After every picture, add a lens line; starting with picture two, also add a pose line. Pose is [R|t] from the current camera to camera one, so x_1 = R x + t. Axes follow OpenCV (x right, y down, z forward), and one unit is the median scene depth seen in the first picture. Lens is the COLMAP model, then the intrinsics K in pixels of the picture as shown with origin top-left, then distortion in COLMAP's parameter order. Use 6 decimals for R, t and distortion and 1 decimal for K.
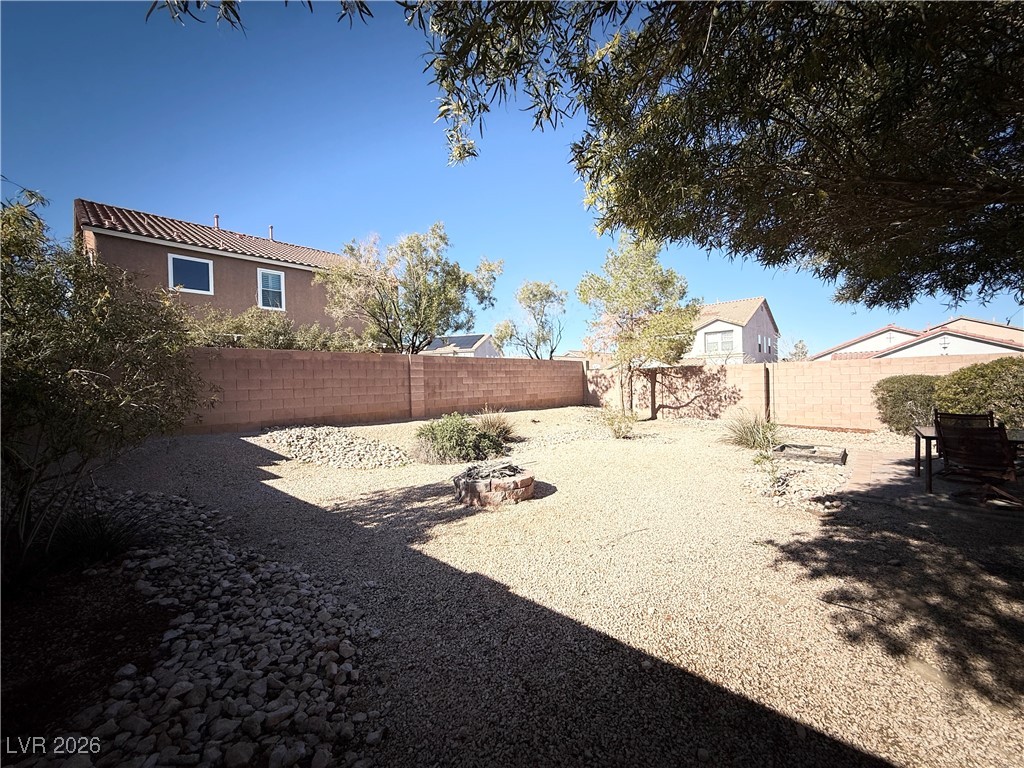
lens RADIAL K [[407.3, 0, 510.7], [0, 407.3, 384.1], [0, 0, 1]] dist [0.000216, 0.000362]
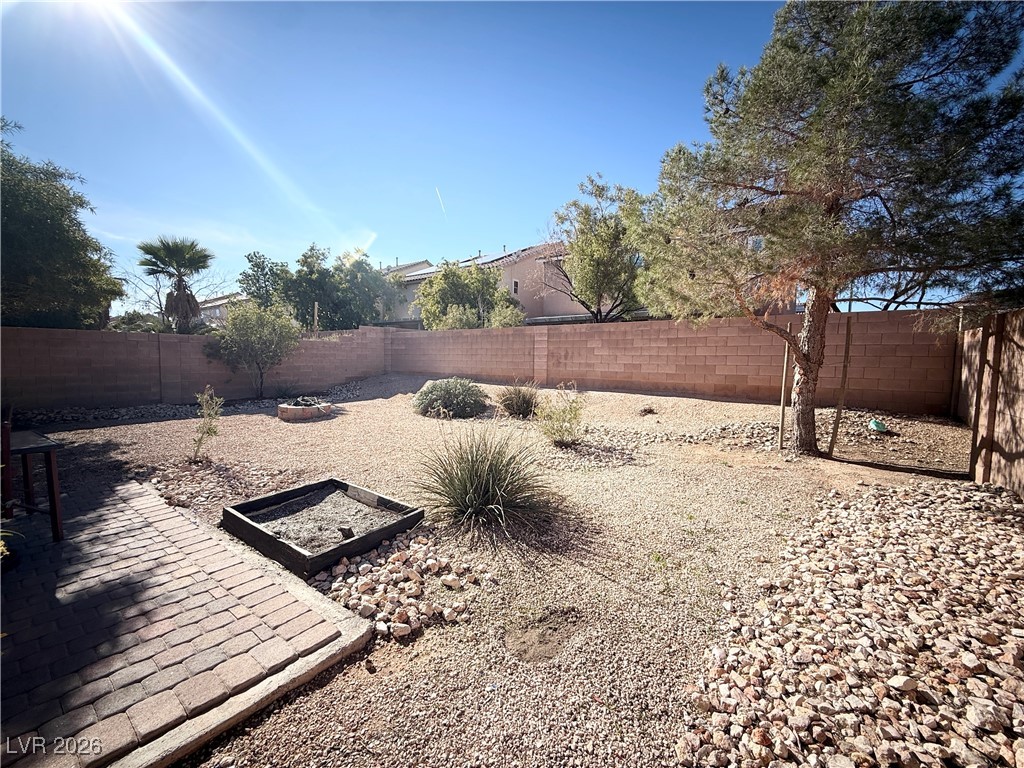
lens RADIAL K [[407.3, 0, 510.7], [0, 407.3, 384.1], [0, 0, 1]] dist [0.000216, 0.000362]
pose [[0.083697, 0.100095, -0.991451, 0.811968], [-0.012195, 0.994971, 0.099421, -0.024885], [0.996417, 0.003770, 0.084496, 0.807726]]
